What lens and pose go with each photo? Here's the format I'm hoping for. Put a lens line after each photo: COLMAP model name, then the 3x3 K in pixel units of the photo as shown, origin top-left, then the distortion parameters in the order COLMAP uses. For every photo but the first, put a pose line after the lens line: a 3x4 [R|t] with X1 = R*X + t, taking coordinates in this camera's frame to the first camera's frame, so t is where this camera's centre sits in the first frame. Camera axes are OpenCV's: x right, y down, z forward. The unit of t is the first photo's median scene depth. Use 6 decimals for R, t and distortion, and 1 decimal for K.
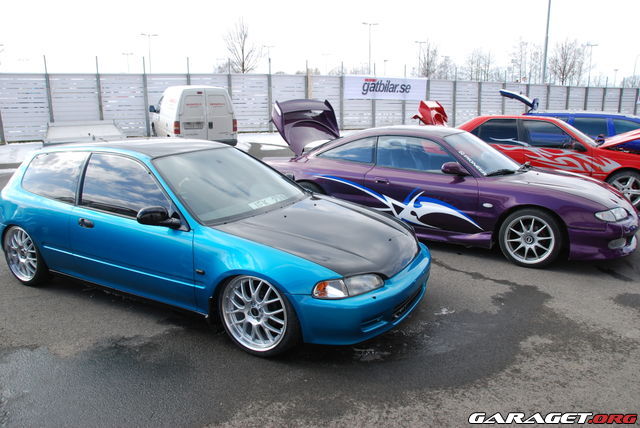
lens RADIAL K [[510.0, 0, 320.0], [0, 510.0, 214.0], [0, 0, 1]] dist [-0.165415, 0.135786]
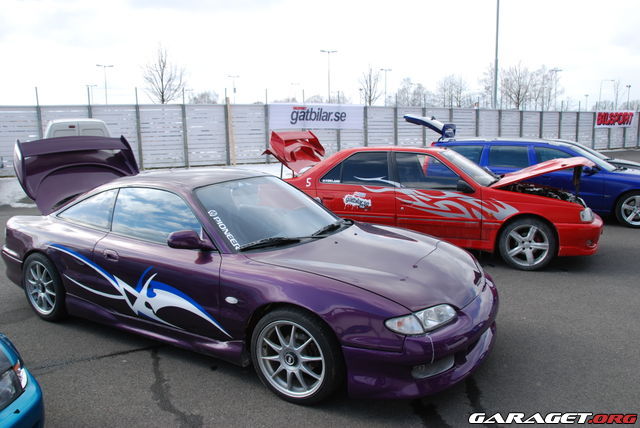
lens RADIAL K [[510.0, 0, 320.0], [0, 510.0, 214.0], [0, 0, 1]] dist [-0.165415, 0.135786]
pose [[0.999234, -0.019670, 0.033816, 0.267821], [0.021547, 0.998195, -0.056064, -0.054392], [-0.032652, 0.056749, 0.997854, 0.231762]]
